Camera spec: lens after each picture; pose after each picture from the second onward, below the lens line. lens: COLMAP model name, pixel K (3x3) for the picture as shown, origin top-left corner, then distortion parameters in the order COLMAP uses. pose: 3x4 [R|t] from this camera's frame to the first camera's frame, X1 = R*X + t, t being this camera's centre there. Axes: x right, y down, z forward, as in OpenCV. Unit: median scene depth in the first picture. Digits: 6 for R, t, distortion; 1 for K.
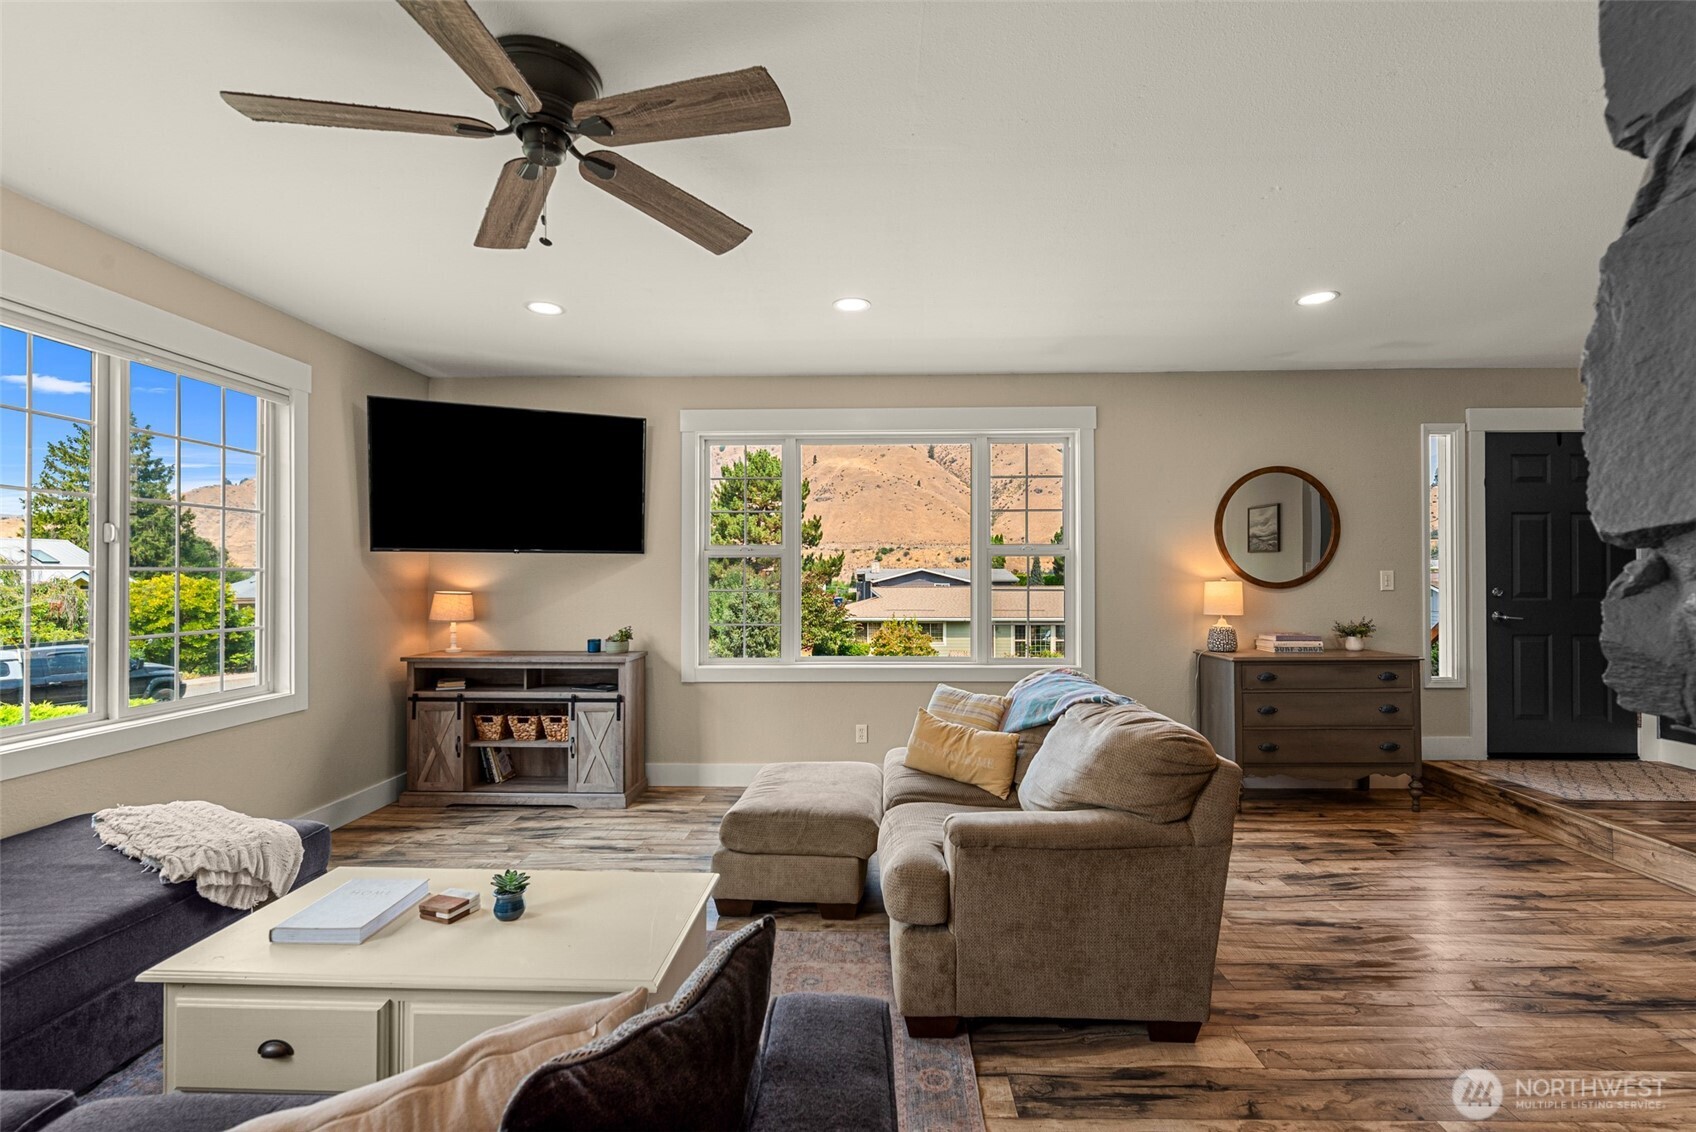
lens RADIAL K [[742.6, 0, 855.1], [0, 742.6, 566.7], [0, 0, 1]] dist [0.002331, -0.000050]
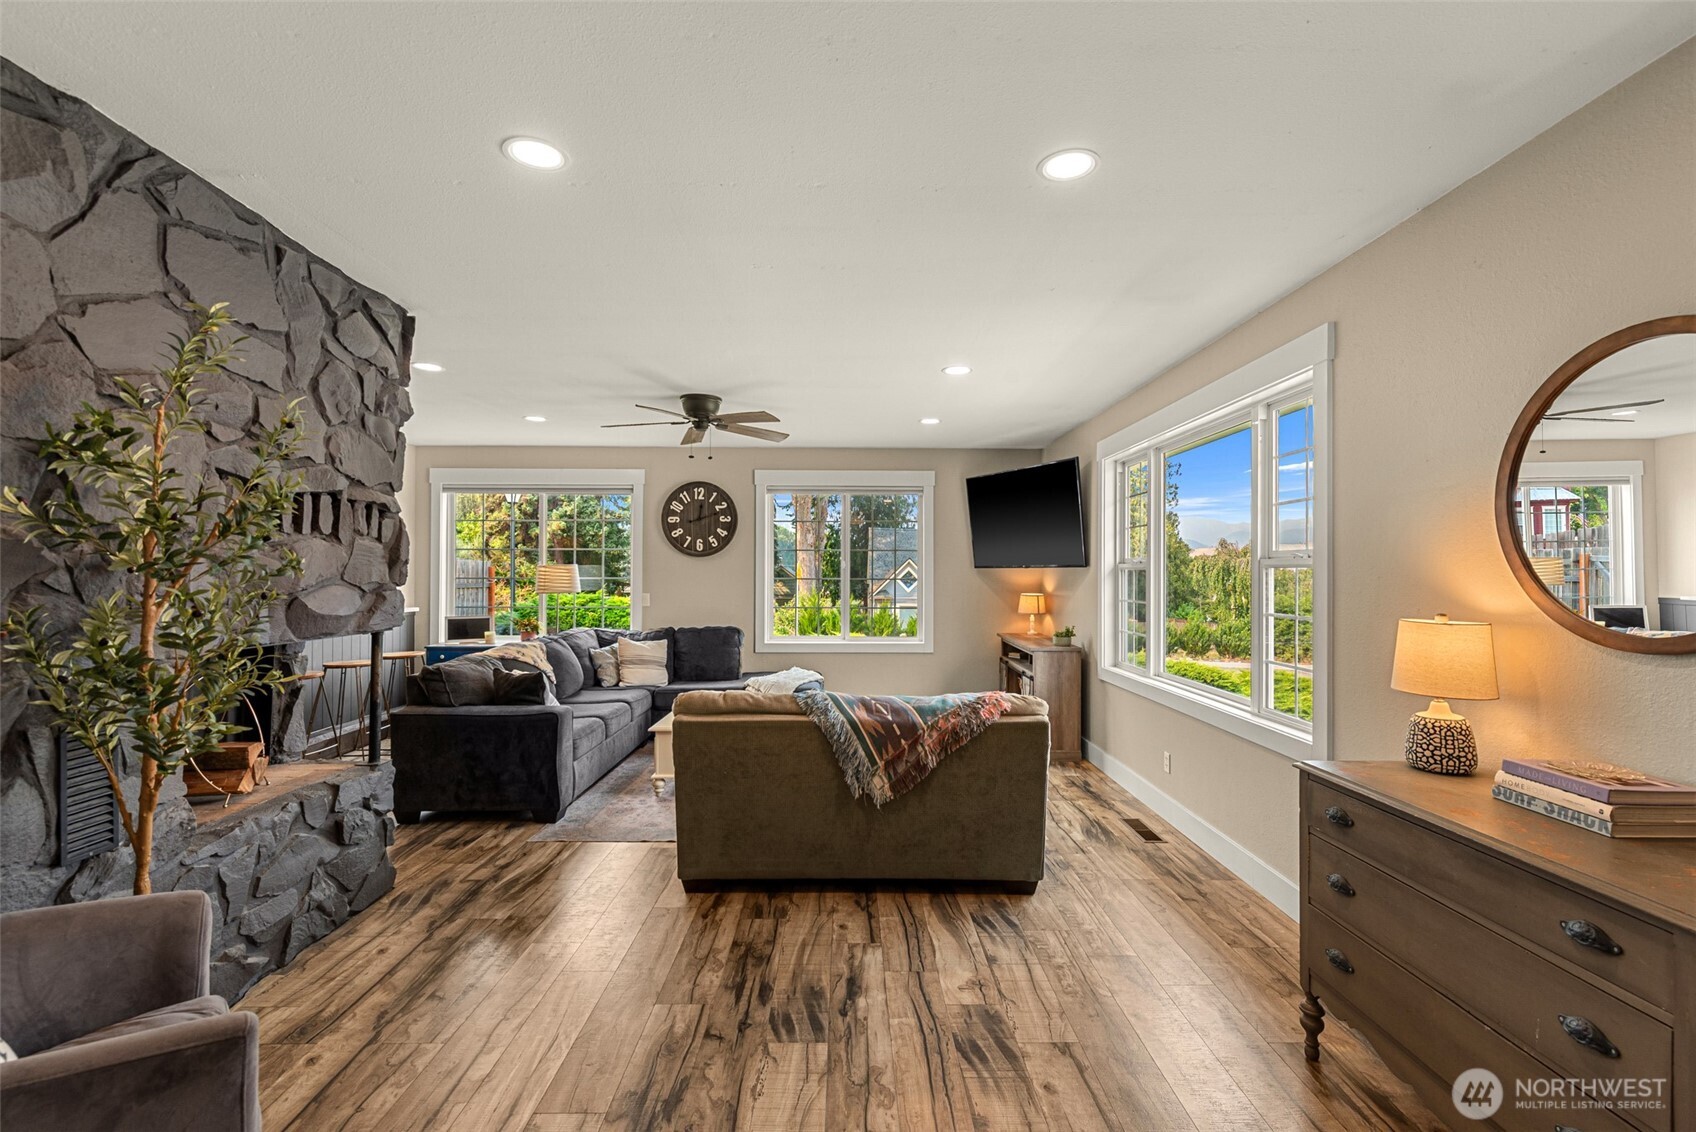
lens RADIAL K [[742.6, 0, 855.1], [0, 742.6, 566.7], [0, 0, 1]] dist [0.002331, -0.000050]
pose [[0.033158, -0.006746, -0.999427, 1.001959], [0.010827, 0.999921, -0.006390, -0.015916], [0.999391, -0.010609, 0.033228, 0.645508]]
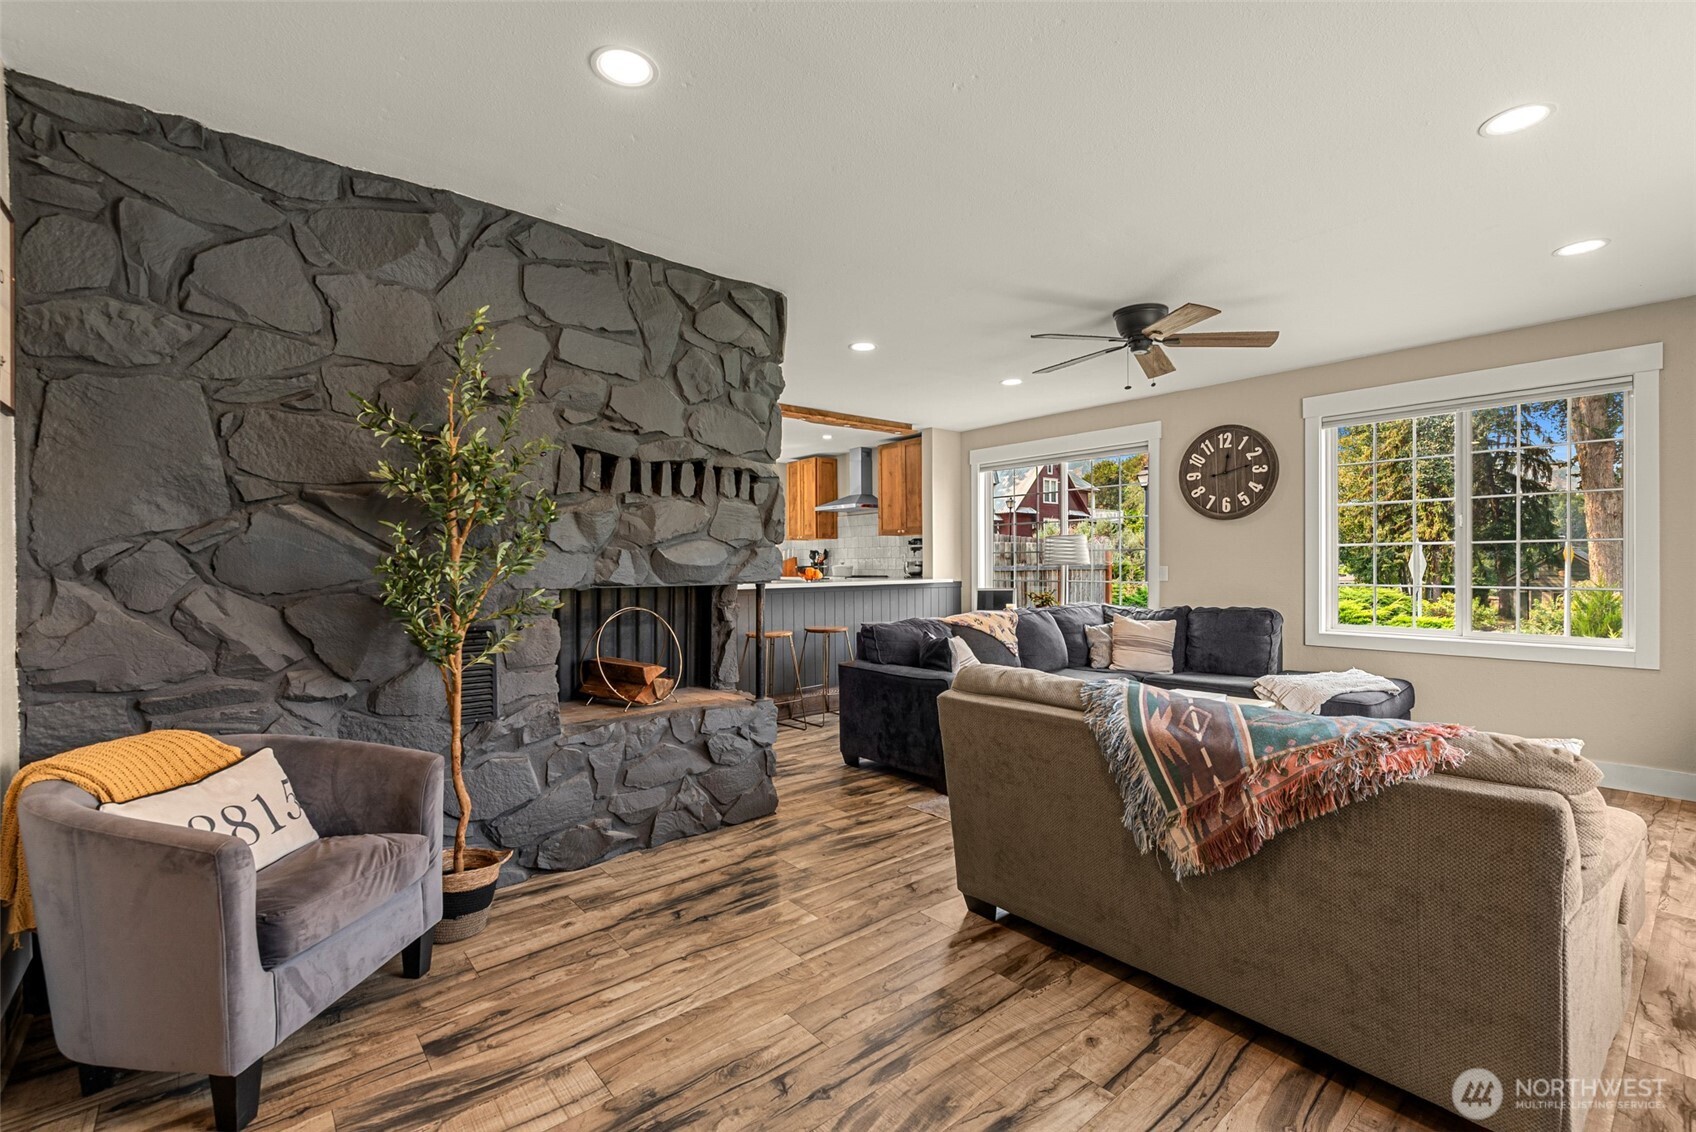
lens RADIAL K [[742.6, 0, 855.1], [0, 742.6, 566.7], [0, 0, 1]] dist [0.002331, -0.000050]
pose [[-0.746530, 0.008412, -0.665298, 0.709944], [0.016420, 0.999848, -0.005783, 0.027883], [0.665149, -0.015241, -0.746555, 0.900593]]
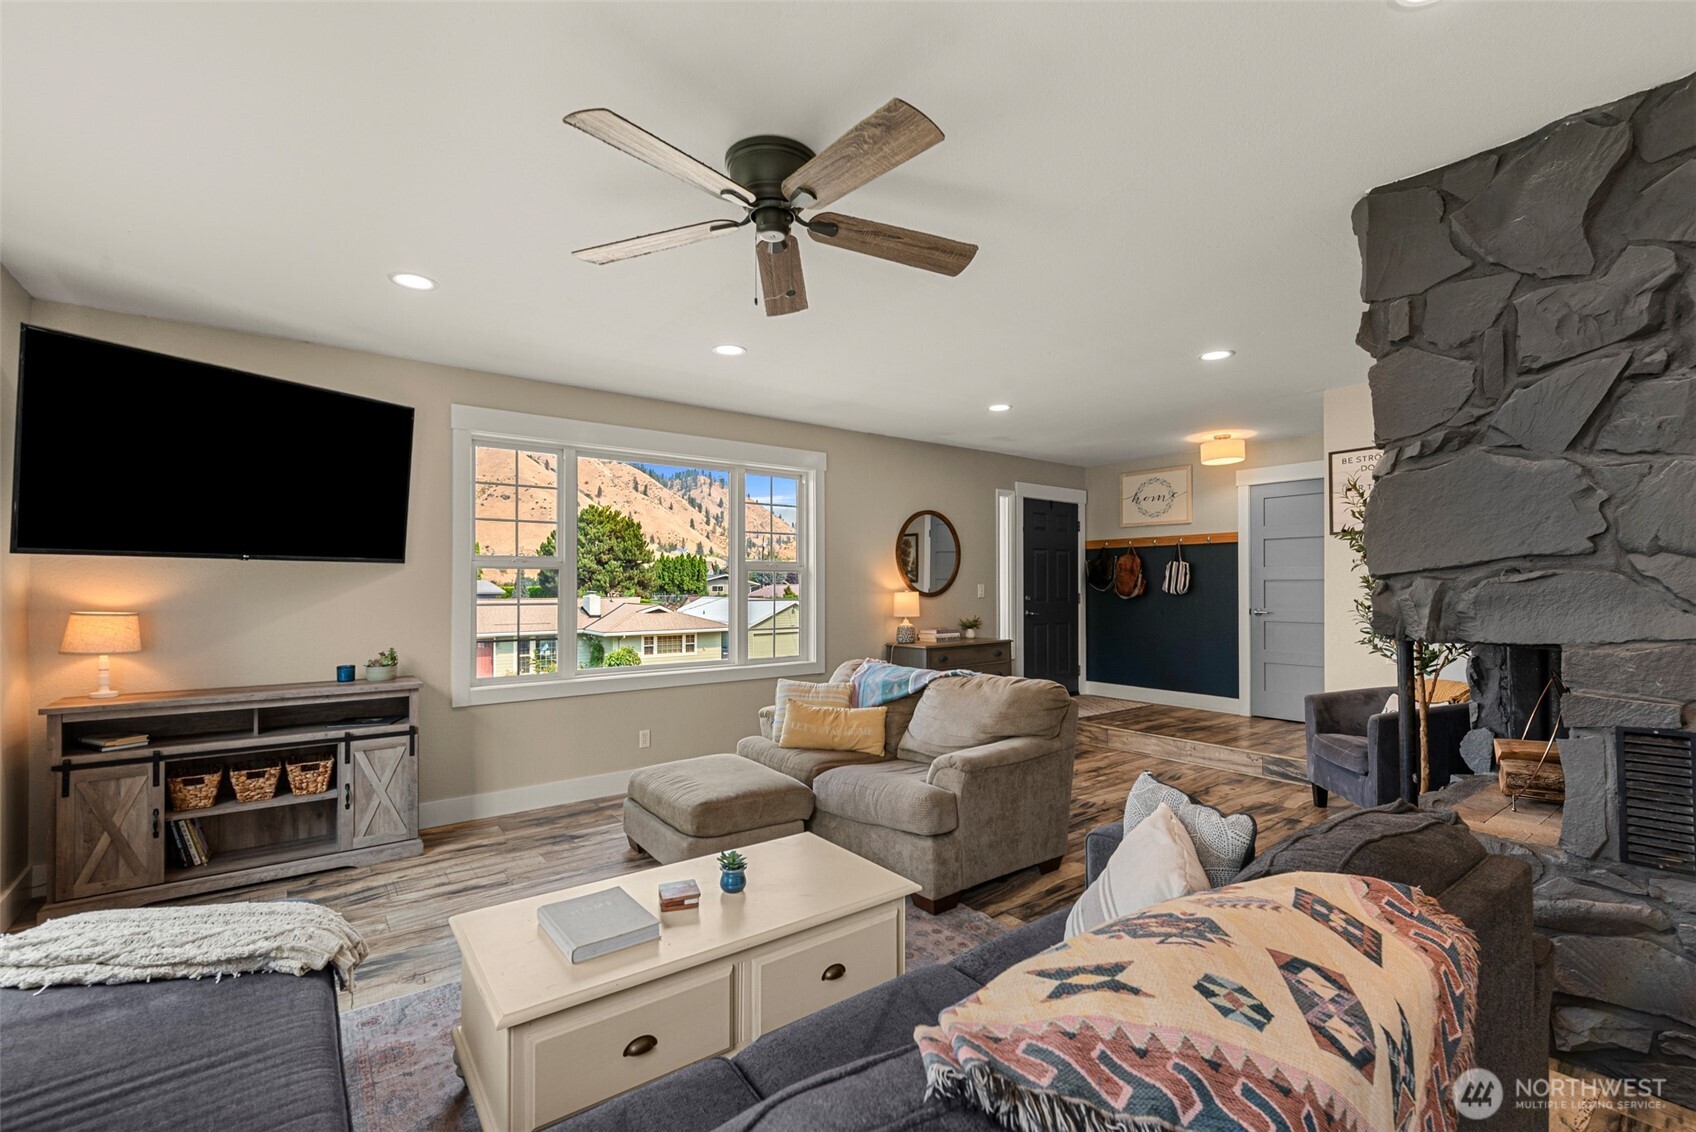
lens RADIAL K [[730.4, 0, 861.1], [0, 730.4, 576.3], [0, 0, 1]] dist [0.000144, 0.000256]
pose [[0.776110, 0.008827, 0.630536, -0.450222], [-0.006537, 0.999961, -0.005953, -0.001057], [-0.630564, 0.000498, 0.776137, 0.005160]]
